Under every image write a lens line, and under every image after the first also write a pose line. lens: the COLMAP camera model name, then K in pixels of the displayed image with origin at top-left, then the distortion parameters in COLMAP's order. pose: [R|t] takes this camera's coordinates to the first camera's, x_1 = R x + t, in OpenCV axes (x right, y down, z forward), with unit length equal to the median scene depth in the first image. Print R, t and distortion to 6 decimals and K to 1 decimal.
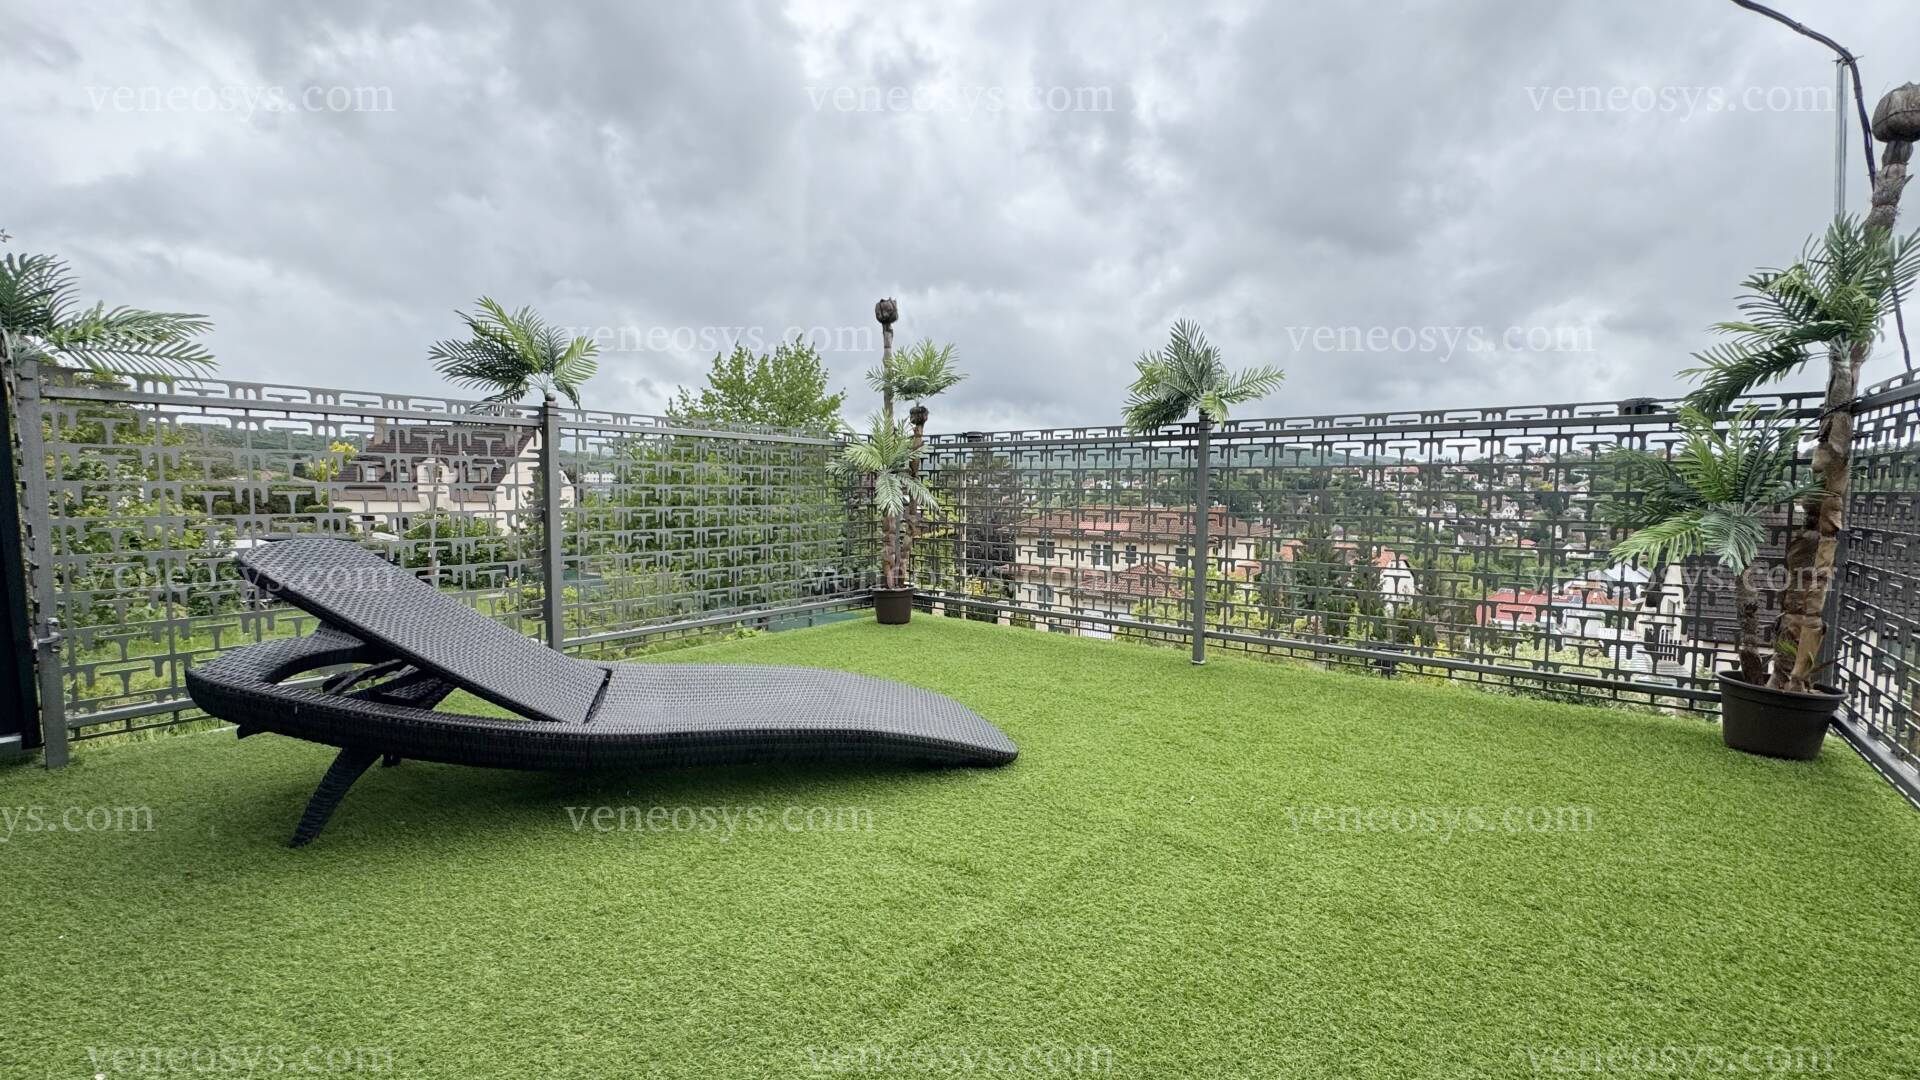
lens RADIAL K [[766.3, 0, 964.8], [0, 766.3, 536.9], [0, 0, 1]] dist [-0.001129, -0.000793]
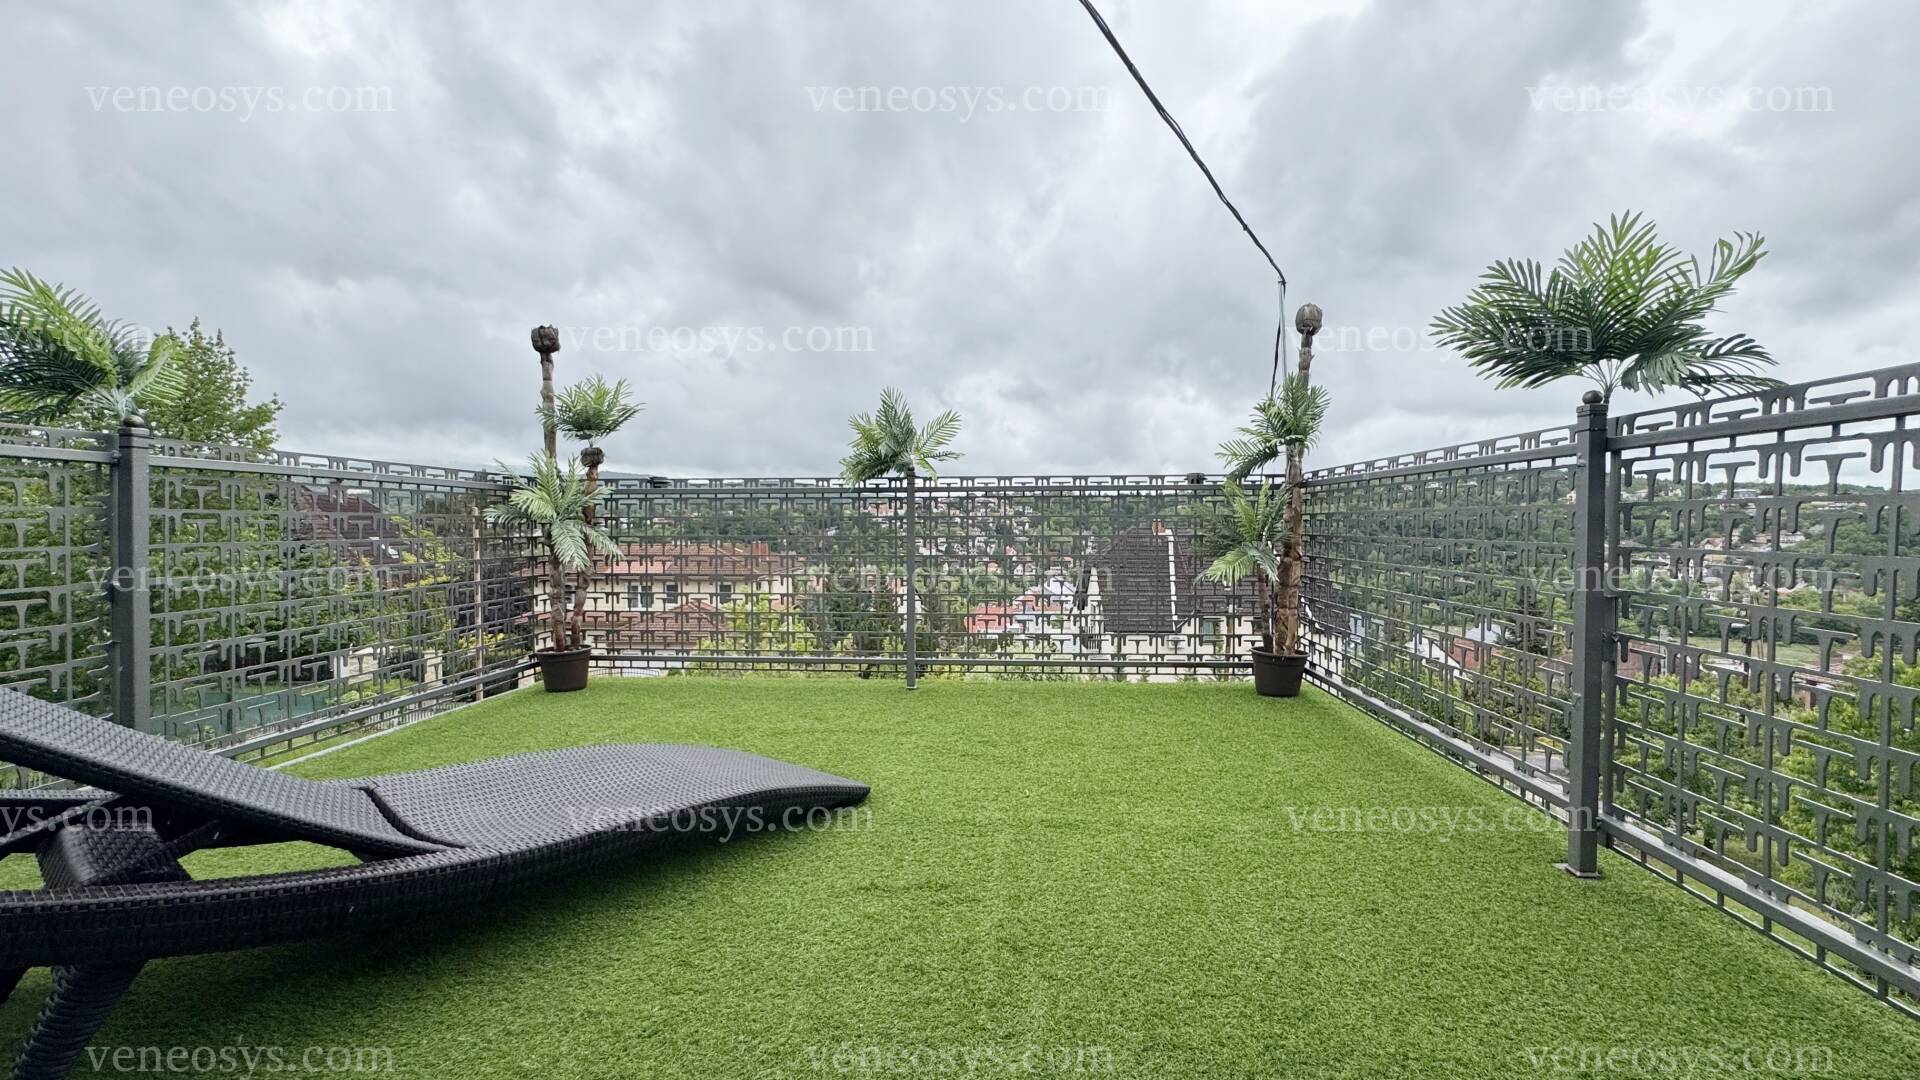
lens RADIAL K [[766.3, 0, 961.6], [0, 766.3, 533.2], [0, 0, 1]] dist [-0.001129, -0.000793]
pose [[0.828392, -0.016093, 0.559917, -0.229802], [0.044333, 0.998335, -0.036897, -0.016711], [-0.558391, 0.055388, 0.827727, 0.005317]]
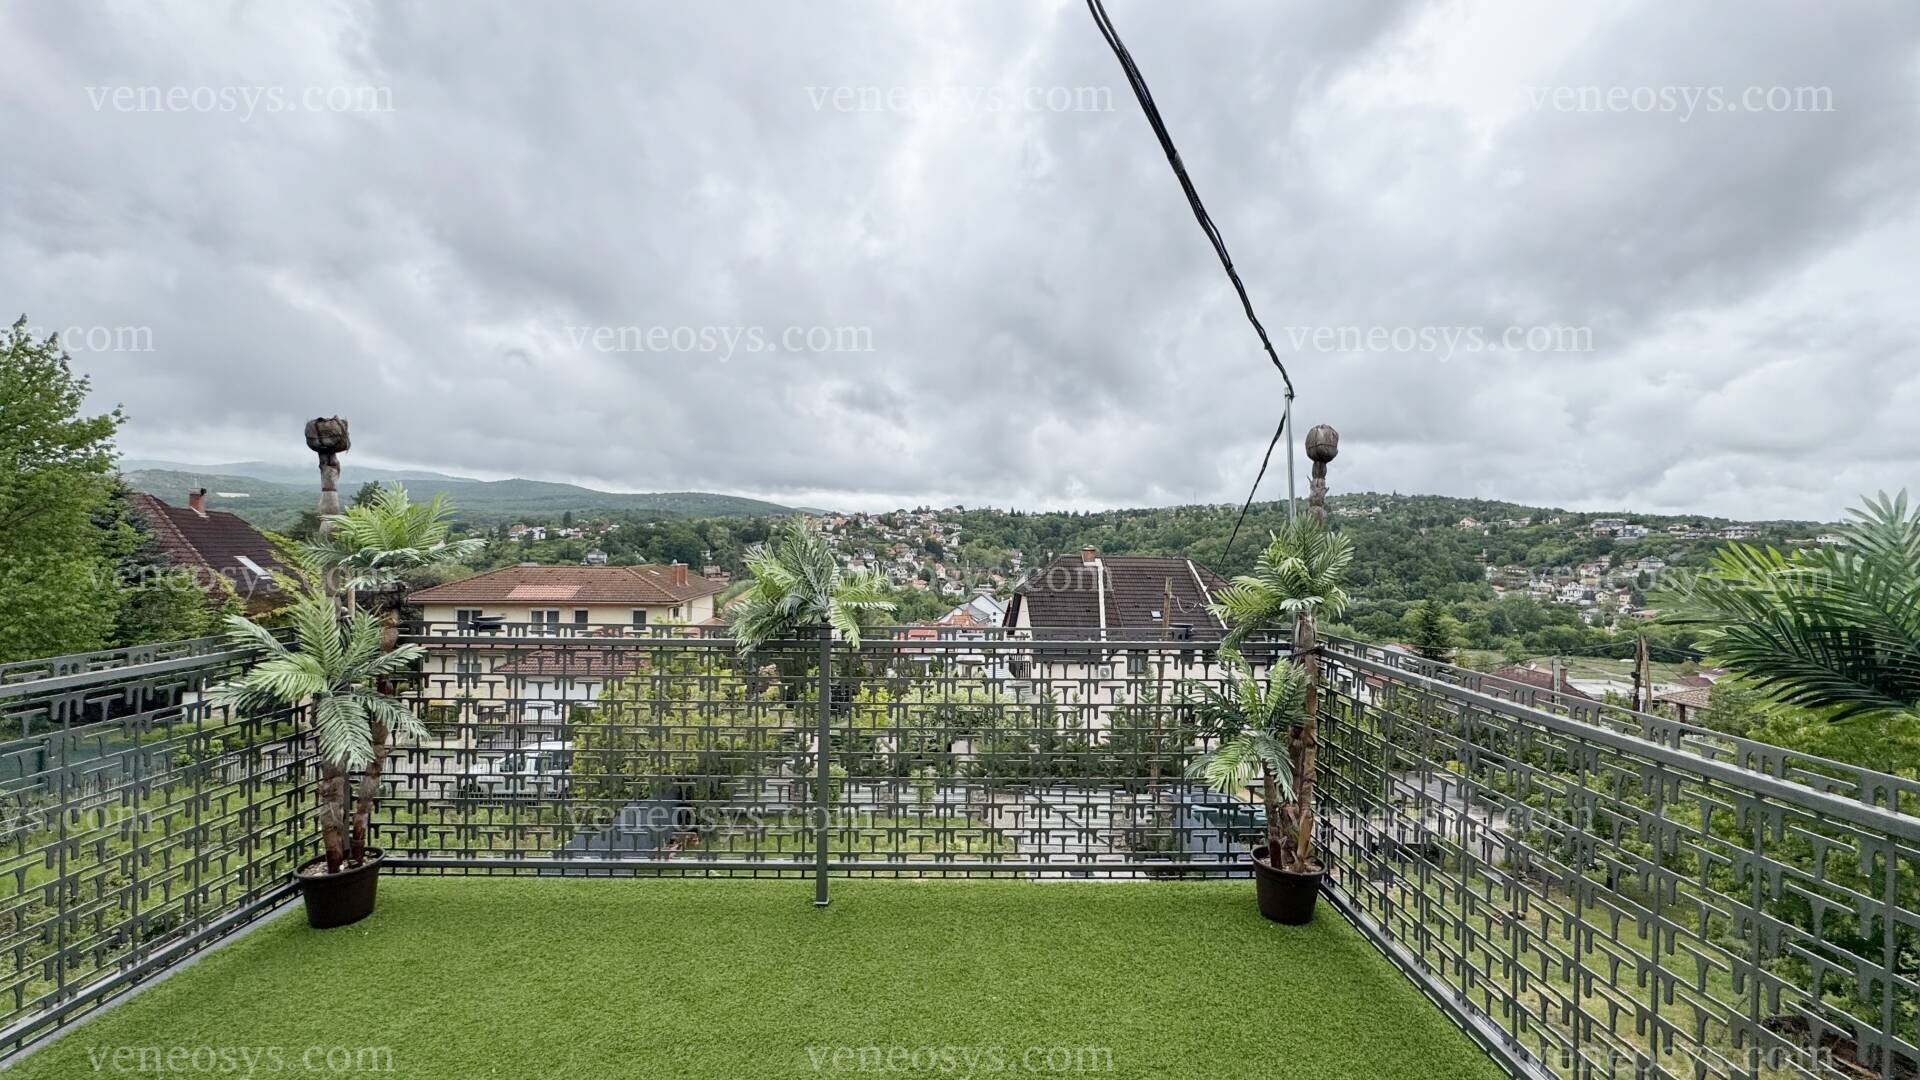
lens RADIAL K [[766.3, 0, 961.1], [0, 766.3, 540.3], [0, 0, 1]] dist [-0.001129, -0.000793]
pose [[0.773767, 0.001956, 0.633468, -0.109791], [0.035147, 0.998322, -0.046014, -0.174927], [-0.632495, 0.057869, 0.772400, 0.173299]]
